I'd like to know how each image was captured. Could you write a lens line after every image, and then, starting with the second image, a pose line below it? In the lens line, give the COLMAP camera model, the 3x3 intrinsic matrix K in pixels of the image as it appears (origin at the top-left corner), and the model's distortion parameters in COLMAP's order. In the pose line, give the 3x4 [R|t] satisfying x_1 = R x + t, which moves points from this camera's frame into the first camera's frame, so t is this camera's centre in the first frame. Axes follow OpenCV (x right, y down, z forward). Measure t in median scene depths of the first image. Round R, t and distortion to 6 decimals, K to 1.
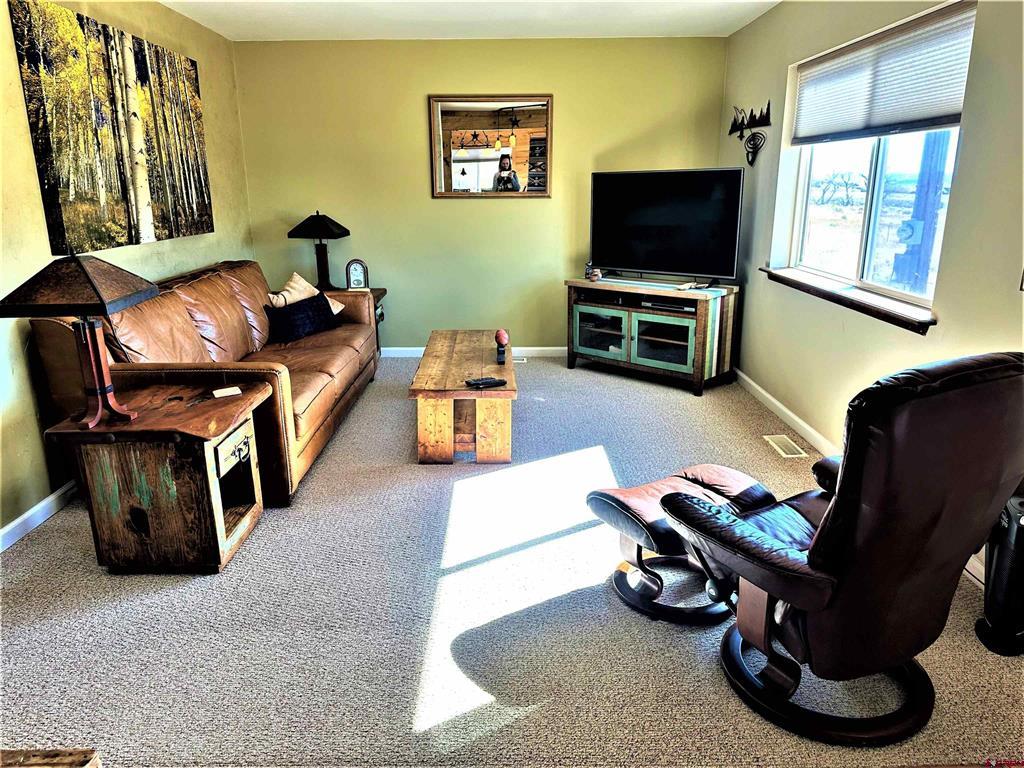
lens RADIAL K [[721.8, 0, 513.9], [0, 721.8, 388.3], [0, 0, 1]] dist [0.053669, -0.026113]
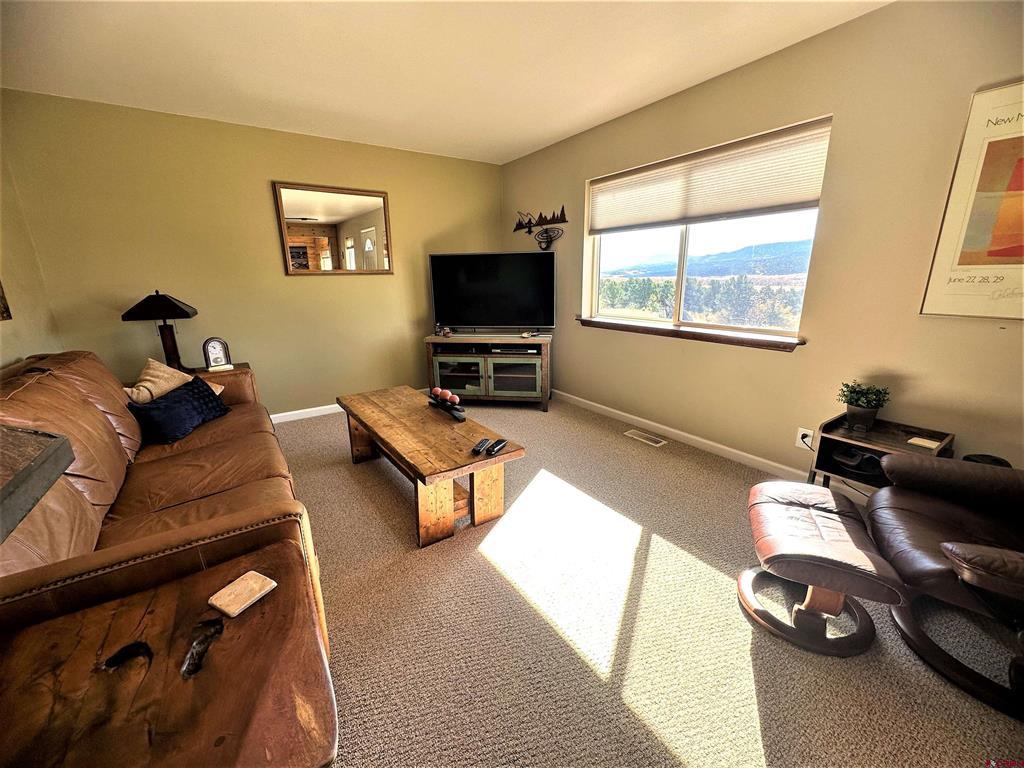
lens RADIAL K [[407.9, 0, 506.8], [0, 407.9, 379.2], [0, 0, 1]] dist [0.002438, -0.001867]
pose [[0.830950, -0.144746, 0.537188, -0.221152], [0.163364, 0.986479, 0.013108, -0.073806], [-0.531822, 0.076865, 0.843361, 0.372413]]
